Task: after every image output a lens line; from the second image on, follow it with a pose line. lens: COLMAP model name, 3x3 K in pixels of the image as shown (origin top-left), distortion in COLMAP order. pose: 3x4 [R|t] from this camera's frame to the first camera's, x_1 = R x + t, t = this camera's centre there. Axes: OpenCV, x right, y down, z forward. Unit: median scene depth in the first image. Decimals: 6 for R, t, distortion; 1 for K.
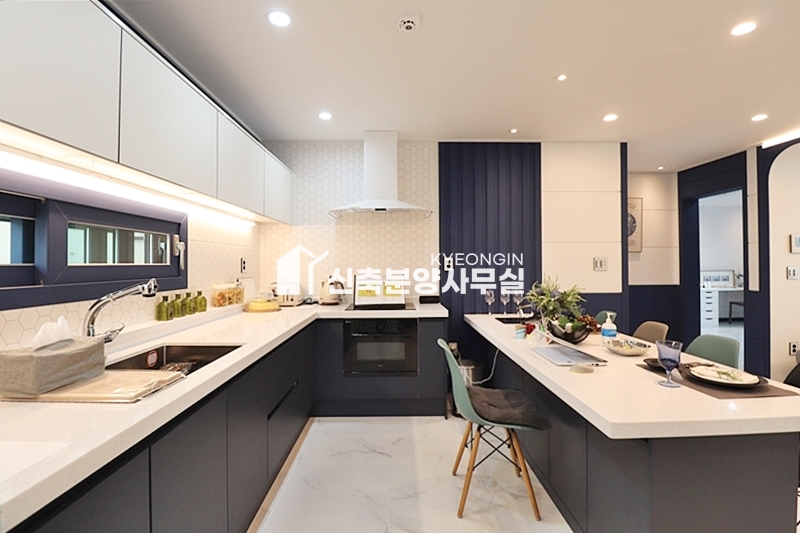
lens RADIAL K [[373.4, 0, 400.3], [0, 373.4, 261.9], [0, 0, 1]] dist [-0.018562, -0.000654]
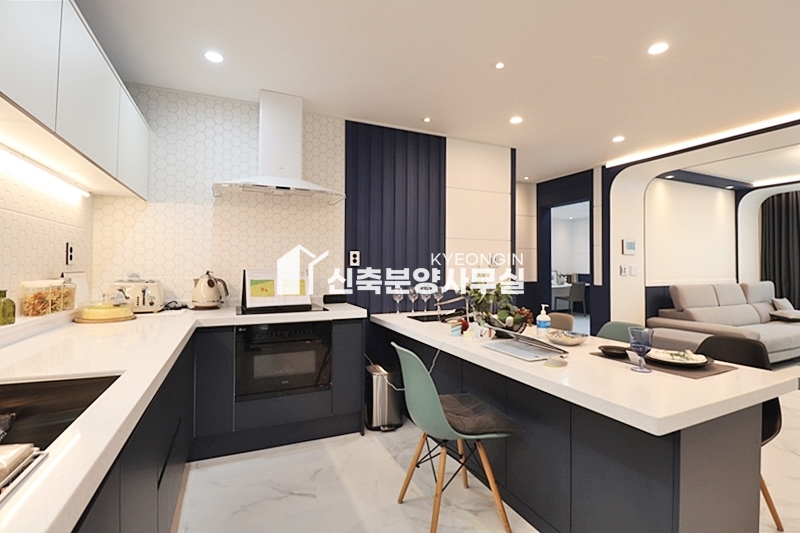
lens RADIAL K [[373.4, 0, 400.3], [0, 373.4, 261.9], [0, 0, 1]] dist [-0.018562, -0.000654]
pose [[0.917093, 0.013097, 0.398458, -0.139594], [-0.009486, 0.999894, -0.011033, 0.025375], [-0.398561, 0.006338, 0.917120, 0.158267]]
